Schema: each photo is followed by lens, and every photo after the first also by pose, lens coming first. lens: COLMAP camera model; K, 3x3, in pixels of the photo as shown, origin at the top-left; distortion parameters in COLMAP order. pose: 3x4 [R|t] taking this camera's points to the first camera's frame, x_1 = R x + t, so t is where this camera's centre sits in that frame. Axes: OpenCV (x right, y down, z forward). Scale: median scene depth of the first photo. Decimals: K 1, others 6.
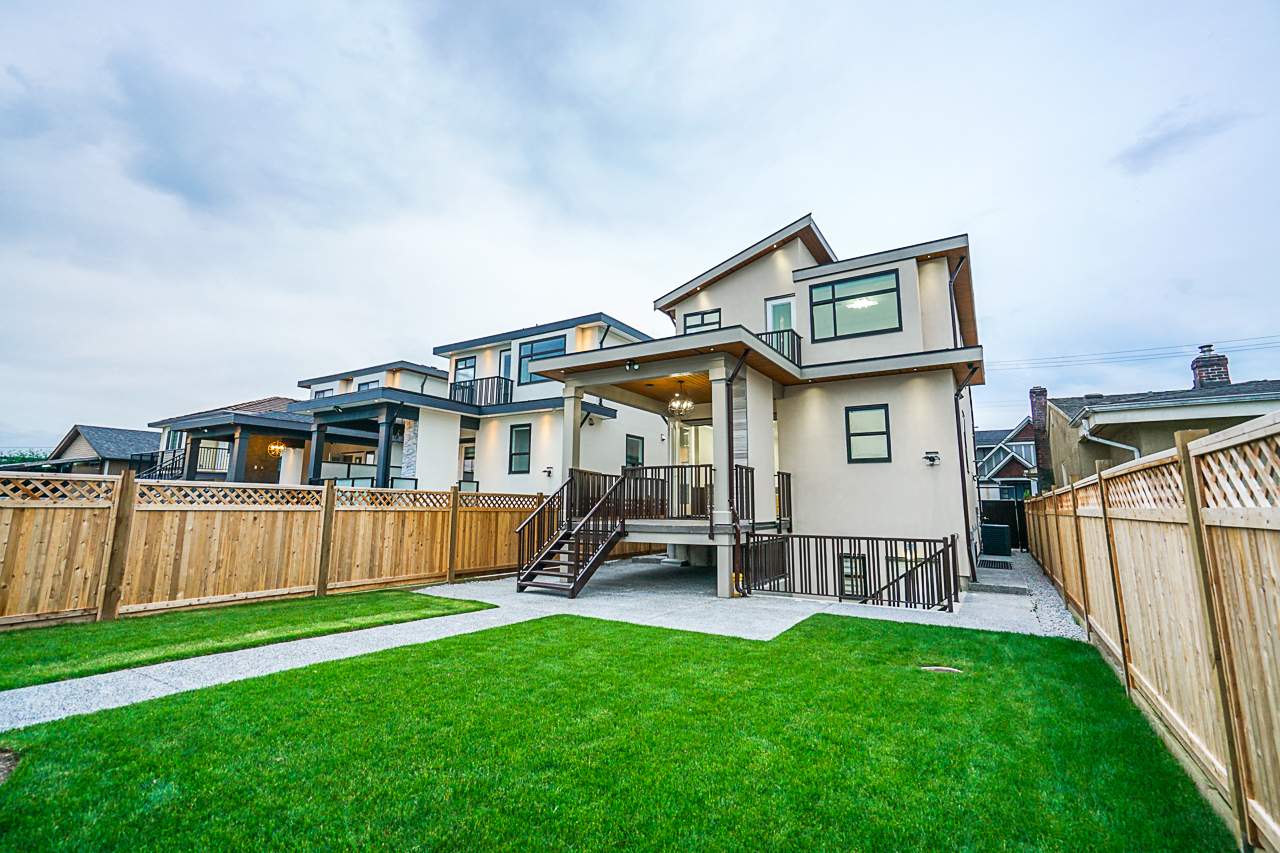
lens RADIAL K [[574.6, 0, 635.4], [0, 574.6, 416.8], [0, 0, 1]] dist [-0.012652, 0.015604]
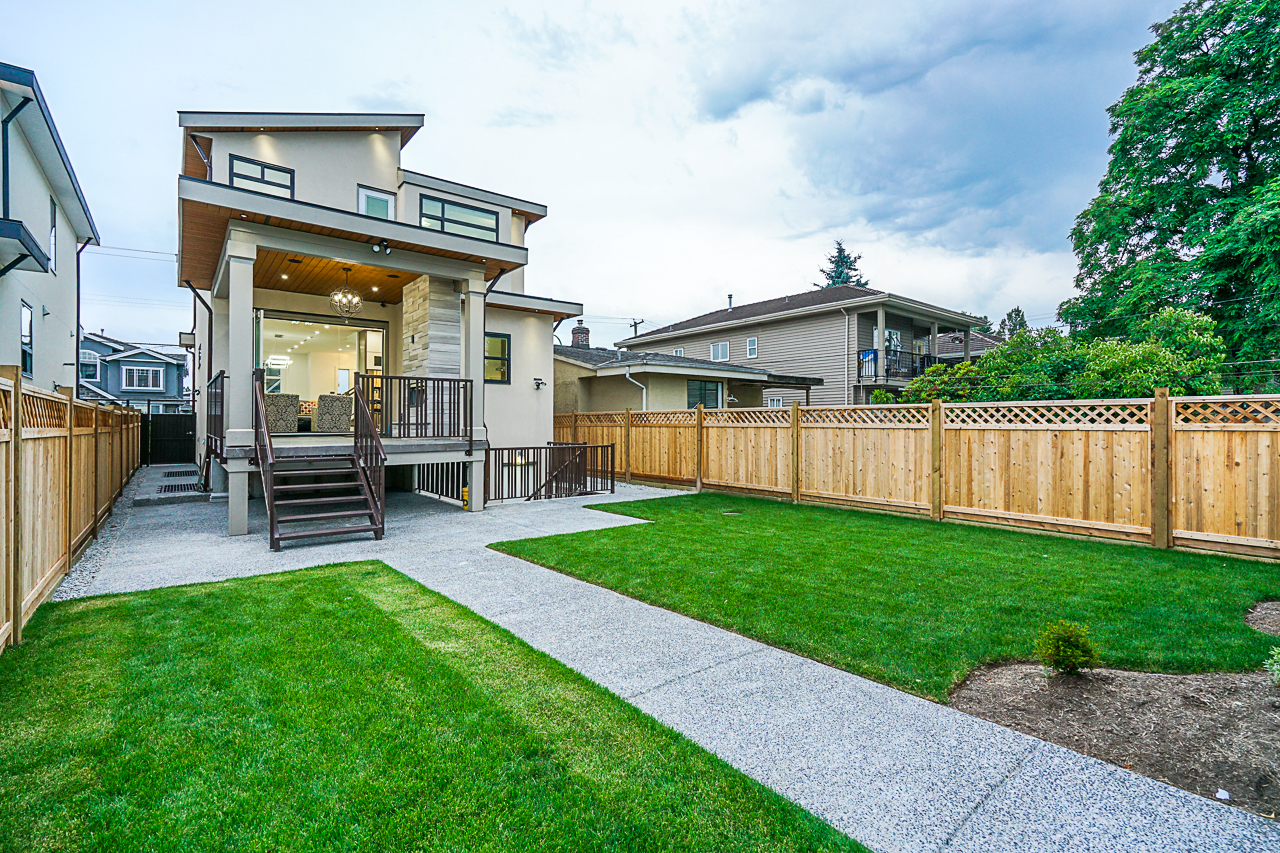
lens RADIAL K [[580.4, 0, 640.0], [0, 580.4, 426.5], [0, 0, 1]] dist [0.002537, 0.000718]
pose [[0.336861, -0.014655, 0.941440, -0.585262], [-0.142603, 0.987550, 0.066398, 0.045812], [-0.930693, -0.156619, 0.330577, 0.335349]]
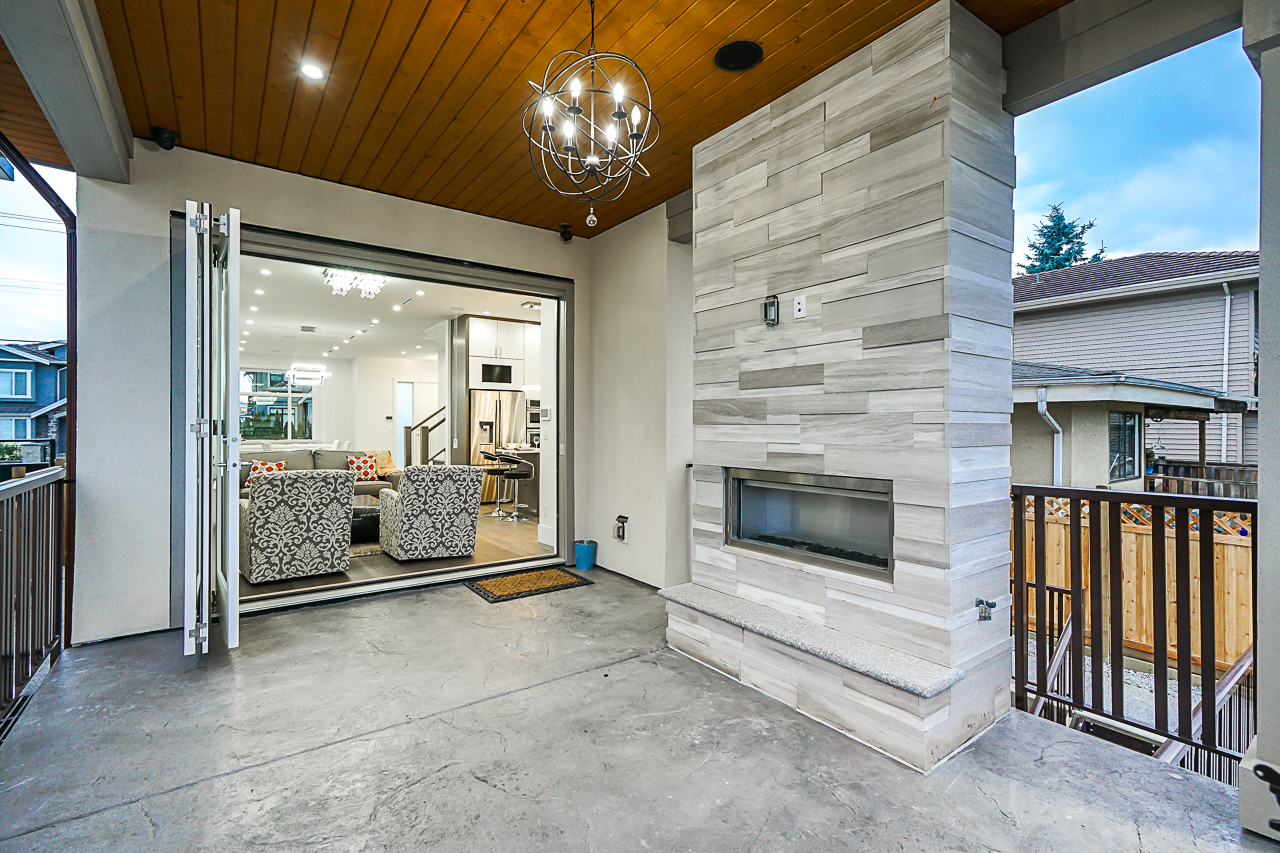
lens RADIAL K [[574.6, 0, 635.4], [0, 574.6, 416.8], [0, 0, 1]] dist [-0.012652, 0.015604]
pose [[0.378437, 0.008556, 0.925588, -0.061318], [-0.144250, 0.988285, 0.049842, 0.064774], [-0.914318, -0.152378, 0.375238, 0.983654]]
